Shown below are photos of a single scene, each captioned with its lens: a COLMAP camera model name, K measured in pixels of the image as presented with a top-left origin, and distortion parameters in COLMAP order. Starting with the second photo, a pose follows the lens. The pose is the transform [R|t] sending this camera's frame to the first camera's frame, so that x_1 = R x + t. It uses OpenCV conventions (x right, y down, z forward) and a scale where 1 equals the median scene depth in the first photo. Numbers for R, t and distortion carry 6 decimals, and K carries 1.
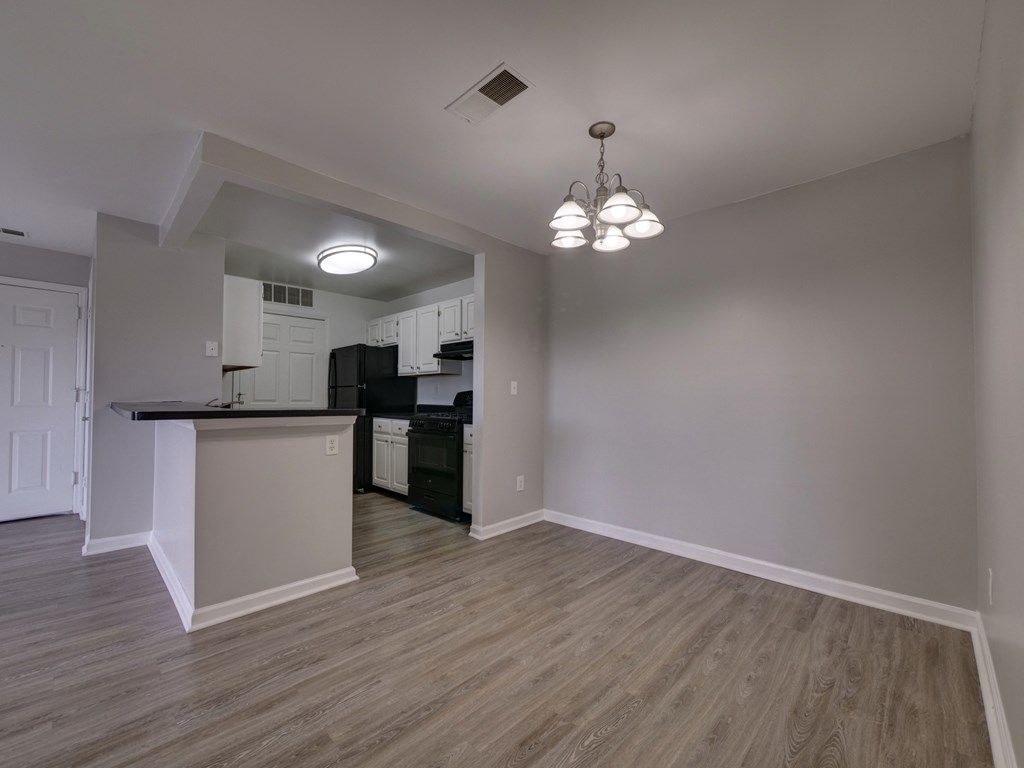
lens RADIAL K [[428.4, 0, 510.9], [0, 428.4, 389.0], [0, 0, 1]] dist [-0.007950, -0.000212]
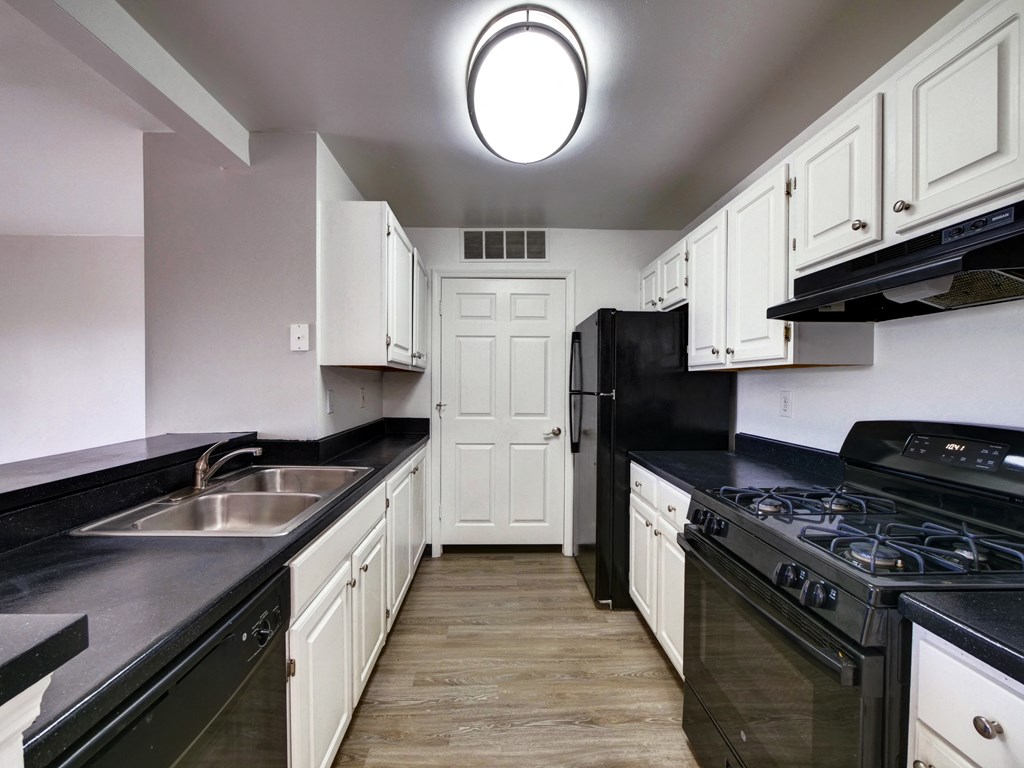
lens RADIAL K [[428.4, 0, 511.6], [0, 428.4, 388.5], [0, 0, 1]] dist [-0.007950, -0.000212]
pose [[0.718582, 0.008618, -0.695389, -0.085514], [0.013151, 0.999576, 0.025978, -0.028030], [0.695318, -0.027813, 0.718164, 0.571588]]
